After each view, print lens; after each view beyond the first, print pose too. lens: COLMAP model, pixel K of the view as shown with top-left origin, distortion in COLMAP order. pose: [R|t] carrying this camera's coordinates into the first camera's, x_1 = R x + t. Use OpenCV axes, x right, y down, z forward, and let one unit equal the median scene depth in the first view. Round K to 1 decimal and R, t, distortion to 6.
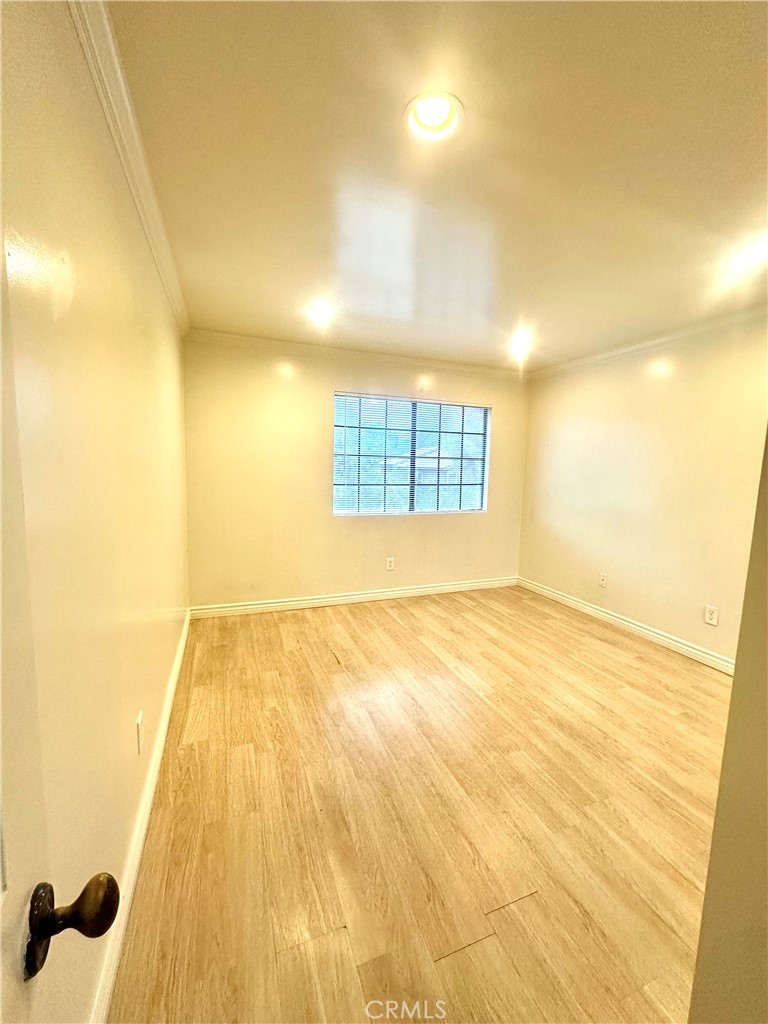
lens RADIAL K [[407.6, 0, 384.0], [0, 407.6, 512.0], [0, 0, 1]] dist [0.001093, 0.000012]
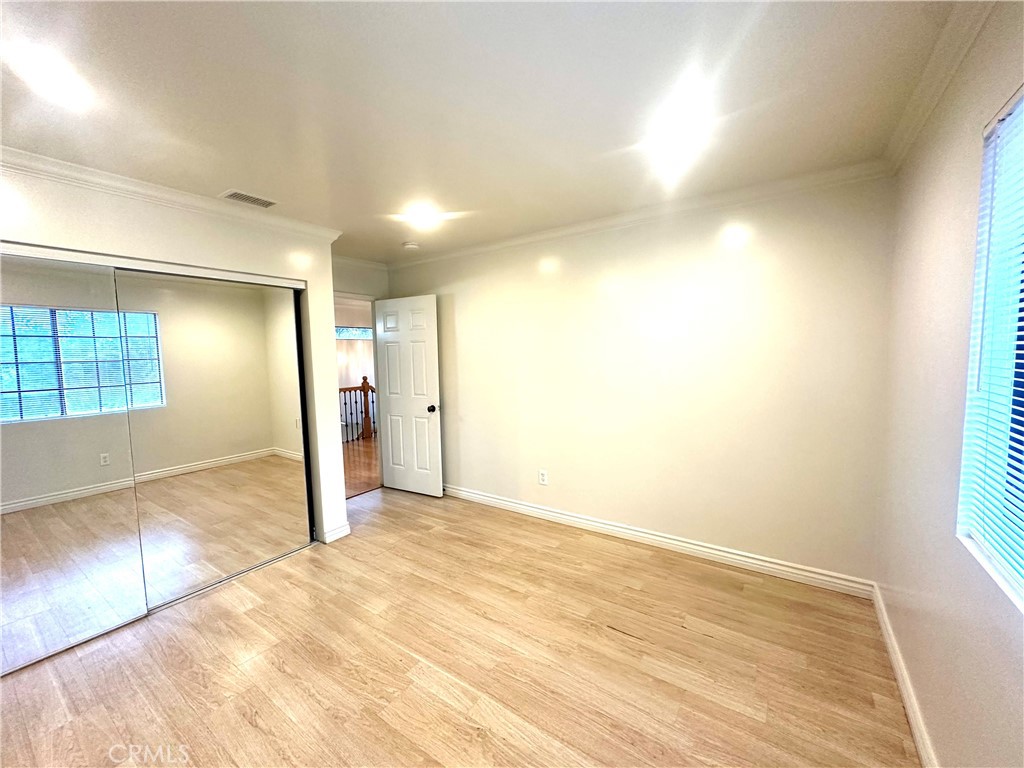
lens RADIAL K [[407.6, 0, 510.5], [0, 407.6, 386.0], [0, 0, 1]] dist [0.001093, 0.000012]
pose [[-0.829232, 0.040468, -0.557438, 0.424203], [-0.060038, 0.985154, 0.160830, -0.172922], [0.555671, 0.166832, -0.814492, 1.356268]]
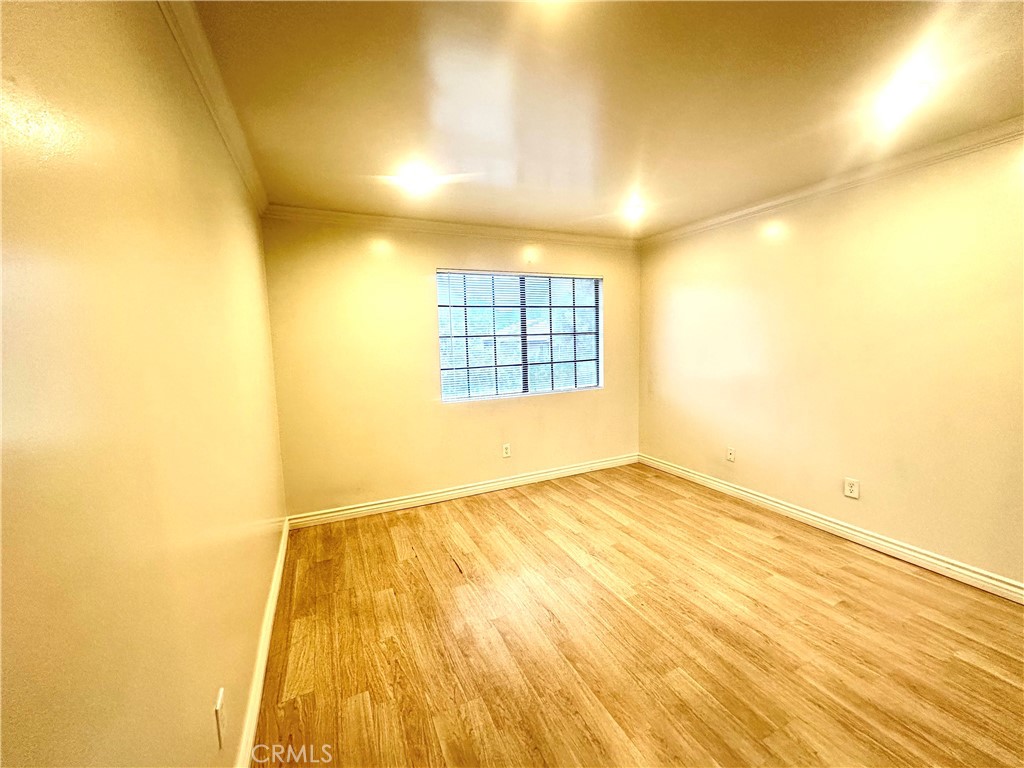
lens RADIAL K [[407.6, 0, 510.5], [0, 407.6, 386.0], [0, 0, 1]] dist [0.001093, 0.000012]
pose [[0.996772, -0.058264, 0.055238, -0.025838], [0.058231, 0.998301, 0.002210, -0.030597], [-0.055273, 0.001013, 0.998471, 0.093686]]
